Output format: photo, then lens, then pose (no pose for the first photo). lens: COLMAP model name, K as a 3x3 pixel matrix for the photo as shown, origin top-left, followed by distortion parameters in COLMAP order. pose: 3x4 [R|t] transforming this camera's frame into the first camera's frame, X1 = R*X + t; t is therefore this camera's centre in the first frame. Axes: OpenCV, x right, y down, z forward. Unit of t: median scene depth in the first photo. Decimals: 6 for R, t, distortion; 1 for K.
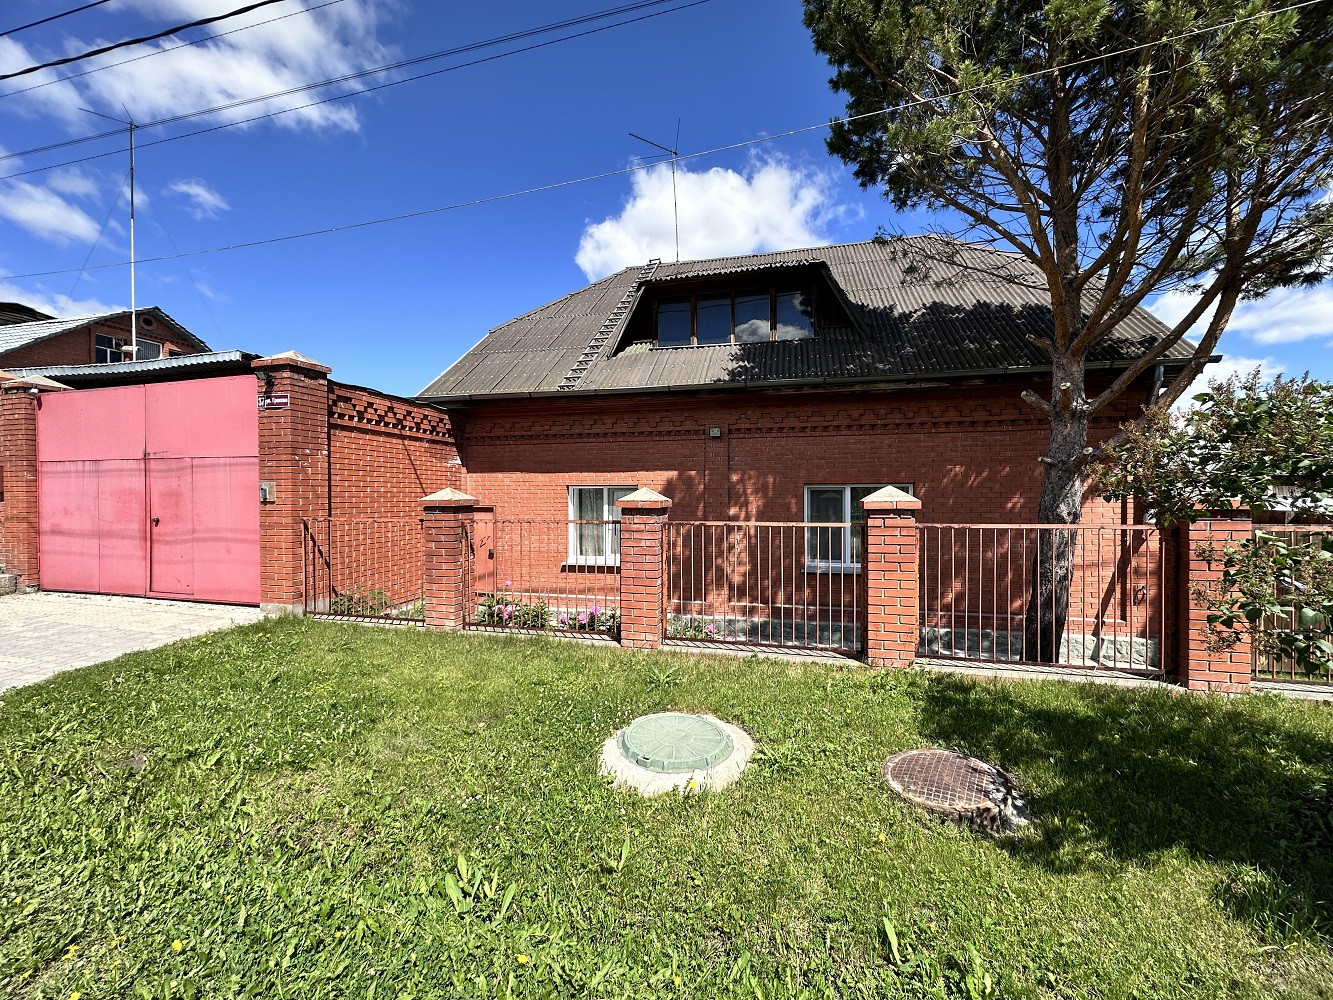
lens RADIAL K [[527.6, 0, 666.5], [0, 527.6, 500.0], [0, 0, 1]] dist [-0.001244, -0.000039]
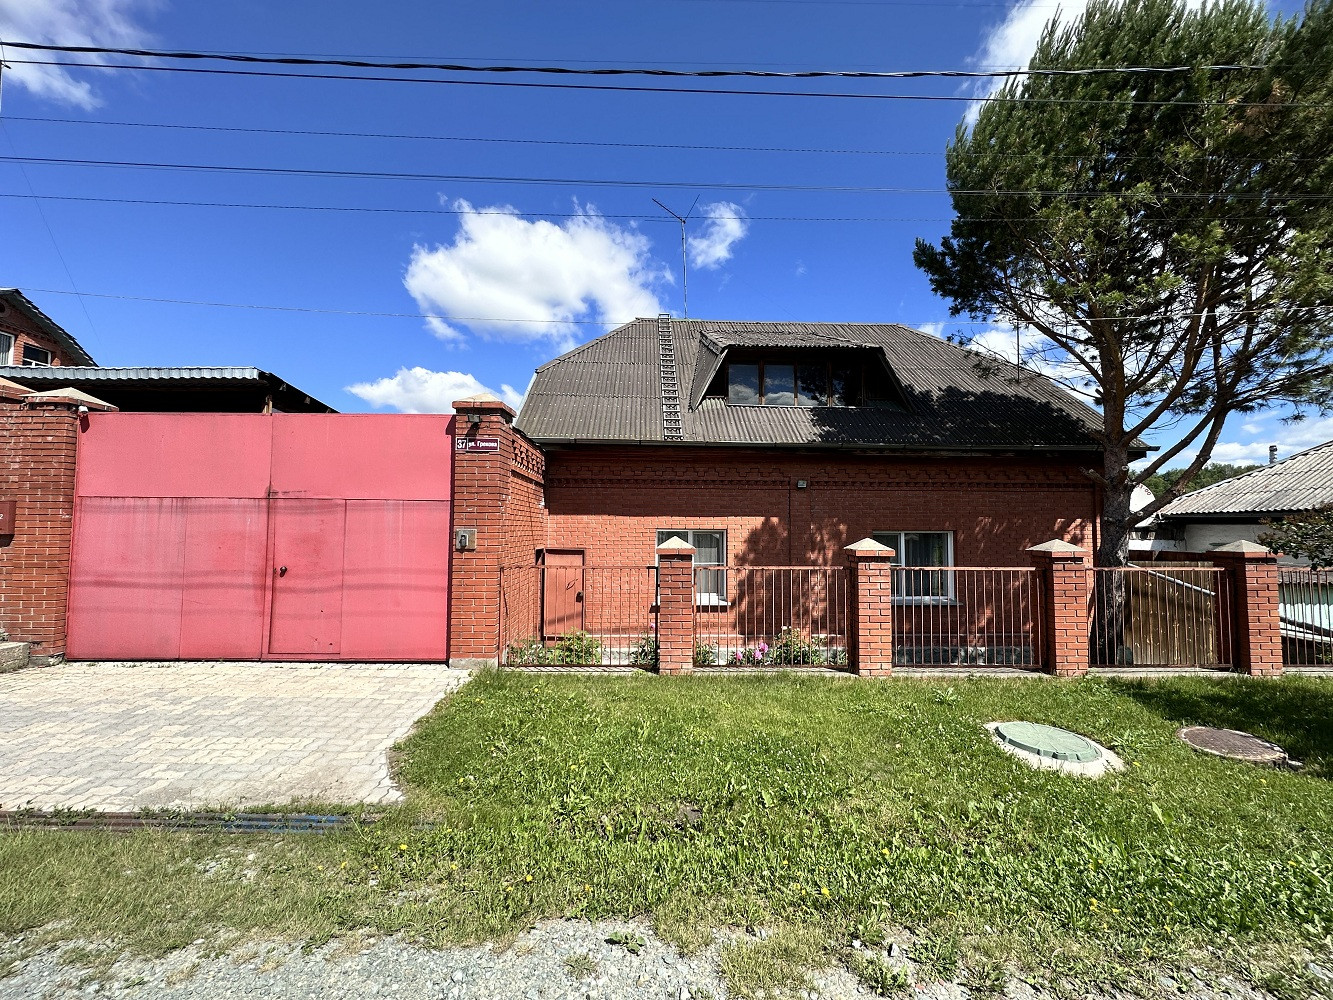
lens RADIAL K [[527.6, 0, 666.5], [0, 527.6, 500.0], [0, 0, 1]] dist [-0.001244, -0.000039]
pose [[0.960560, 0.022980, 0.277120, -0.558250], [-0.005928, 0.998045, -0.062213, -0.023192], [-0.278008, 0.058117, 0.958819, -0.011807]]
